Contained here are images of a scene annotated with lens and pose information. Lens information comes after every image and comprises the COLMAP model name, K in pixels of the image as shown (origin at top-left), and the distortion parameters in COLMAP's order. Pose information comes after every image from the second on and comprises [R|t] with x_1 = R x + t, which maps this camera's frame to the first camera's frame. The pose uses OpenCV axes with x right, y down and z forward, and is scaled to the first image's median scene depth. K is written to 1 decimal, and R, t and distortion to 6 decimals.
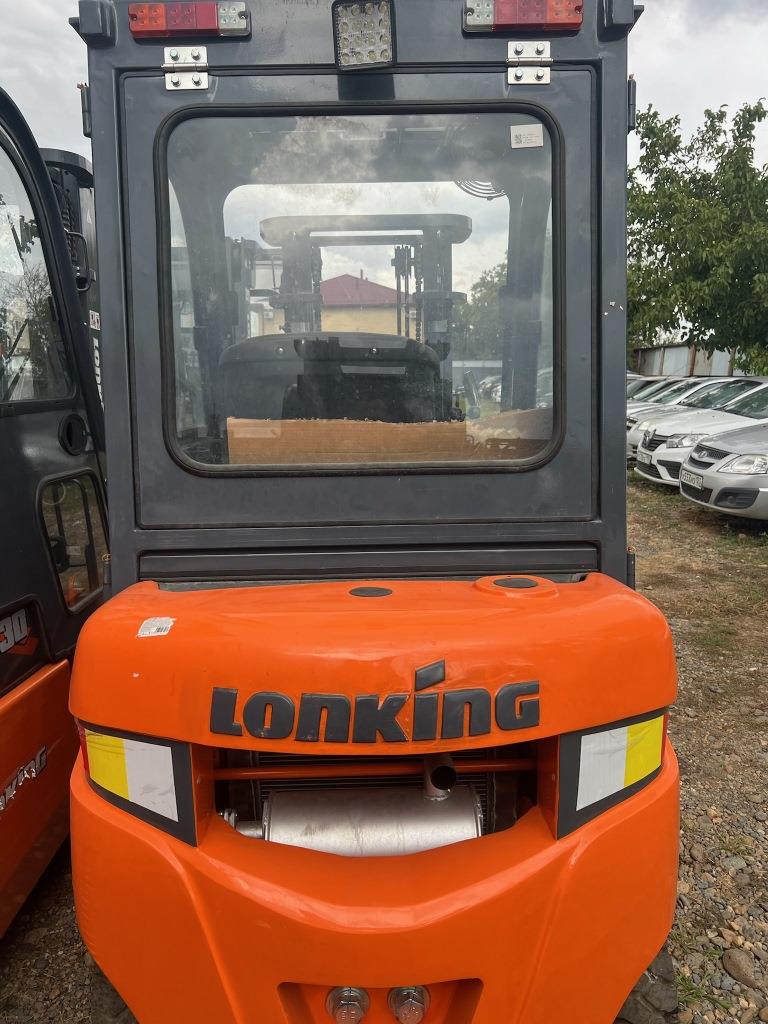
lens RADIAL K [[784.1, 0, 380.3], [0, 784.1, 514.6], [0, 0, 1]] dist [0.027252, -0.034079]
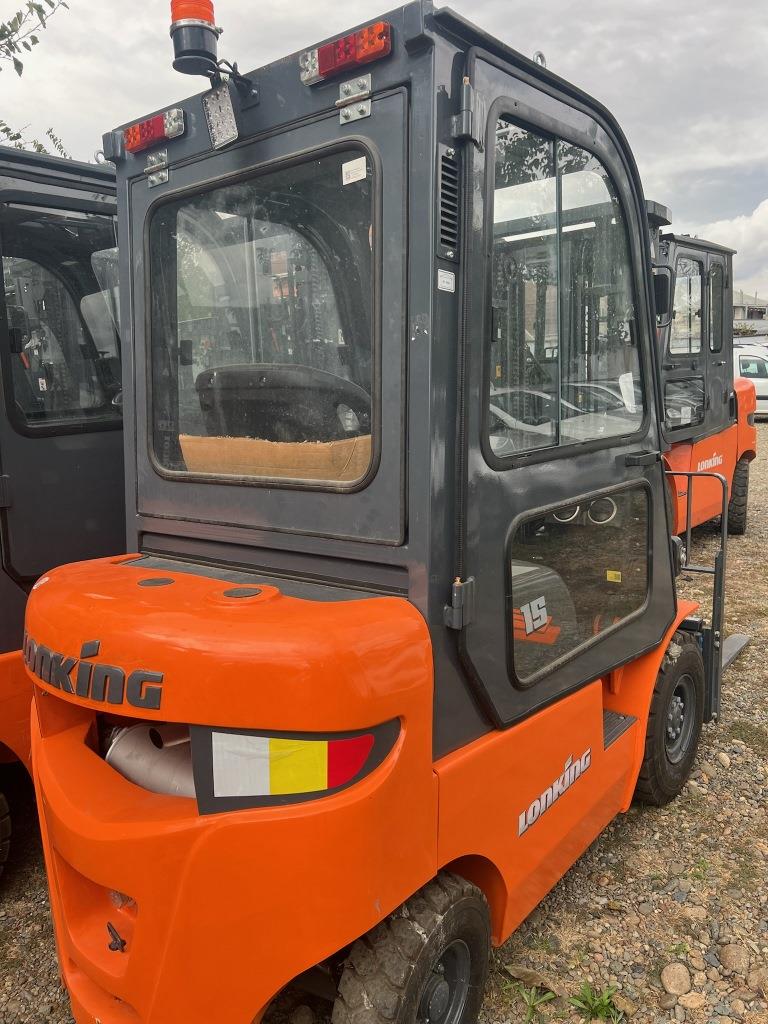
lens RADIAL K [[784.1, 0, 381.1], [0, 784.1, 513.1], [0, 0, 1]] dist [0.027252, -0.034079]
pose [[0.770858, 0.085419, -0.631253, 0.916070], [-0.069733, 0.996329, 0.049665, -0.085815], [0.633178, 0.005734, 0.773985, 0.223217]]
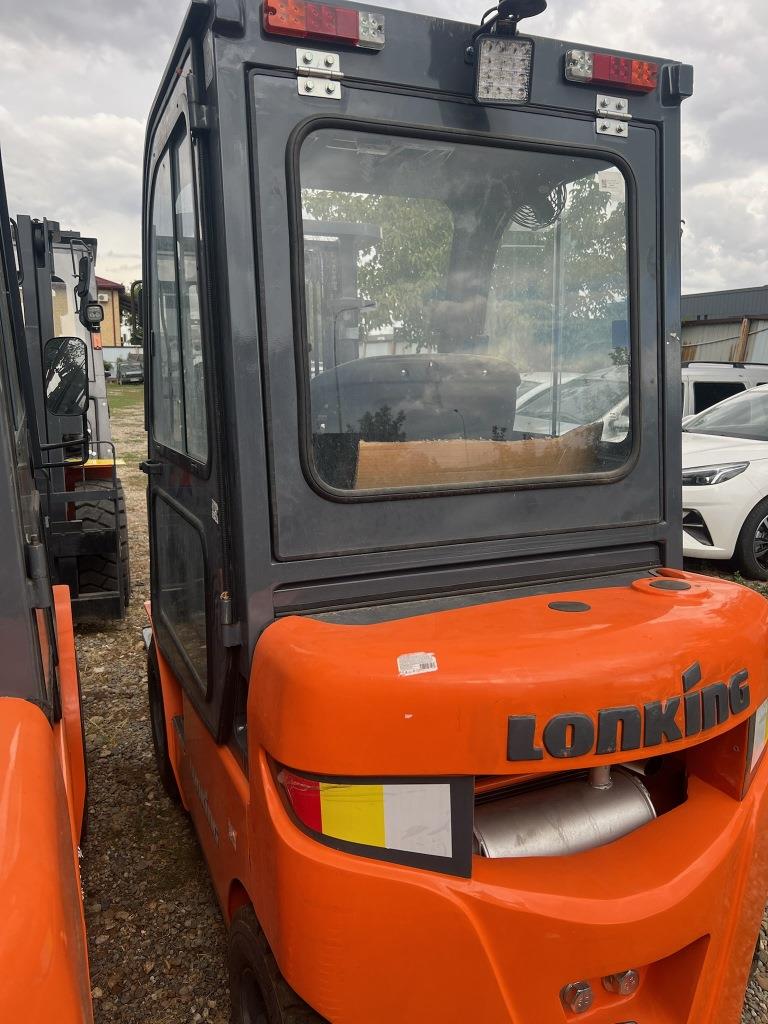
lens RADIAL K [[784.1, 0, 381.2], [0, 784.1, 511.1], [0, 0, 1]] dist [0.027252, -0.034079]
pose [[0.924230, -0.056731, 0.377597, -0.563436], [0.052813, 0.998389, 0.020733, -0.057454], [-0.378165, 0.000780, 0.925738, 0.094877]]
